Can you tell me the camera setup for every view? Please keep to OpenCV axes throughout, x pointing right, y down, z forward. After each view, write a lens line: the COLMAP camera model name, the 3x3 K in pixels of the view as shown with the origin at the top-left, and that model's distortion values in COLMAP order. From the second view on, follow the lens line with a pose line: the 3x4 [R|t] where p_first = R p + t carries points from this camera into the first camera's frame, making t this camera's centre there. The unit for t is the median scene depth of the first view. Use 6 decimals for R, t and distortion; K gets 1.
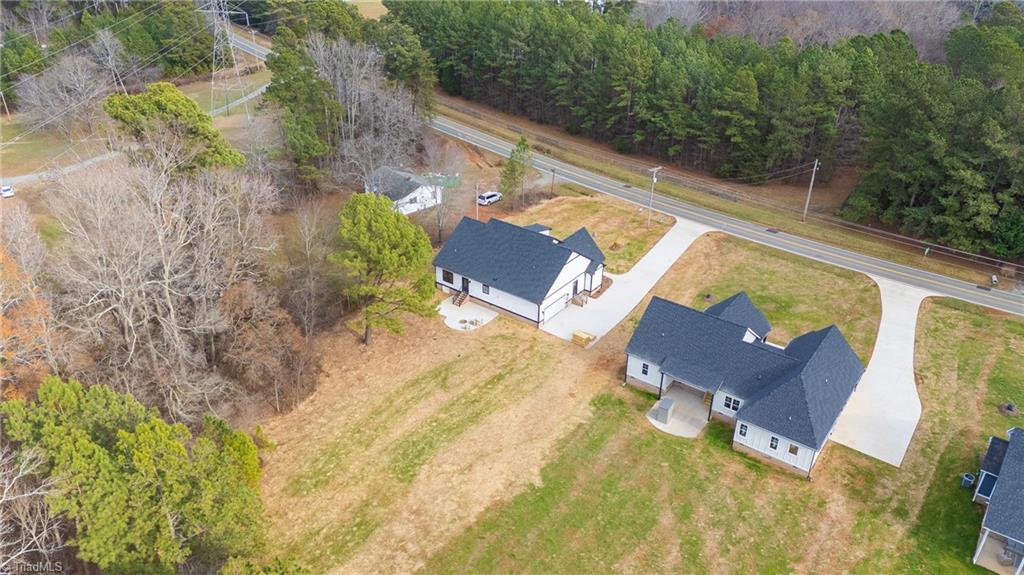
lens RADIAL K [[750.1, 0, 512.0], [0, 750.1, 287.5], [0, 0, 1]] dist [0.080293, -0.083306]
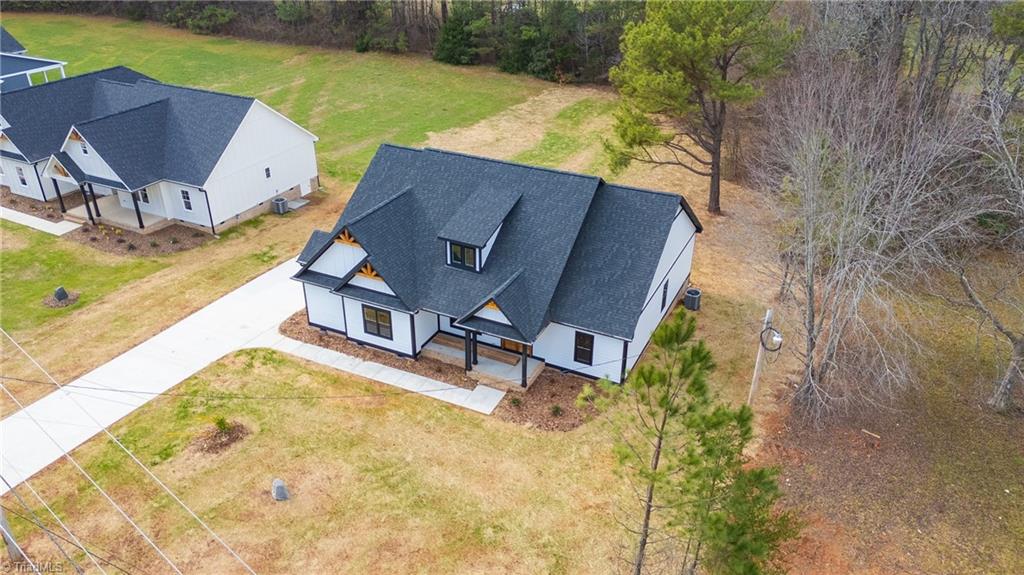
lens RADIAL K [[750.1, 0, 512.0], [0, 750.1, 287.5], [0, 0, 1]] dist [0.080293, -0.083306]
pose [[-0.982965, 0.066654, -0.171279, 0.103461], [-0.110339, 0.531282, 0.839979, -0.468914], [0.146985, 0.844569, -0.514877, 1.547609]]
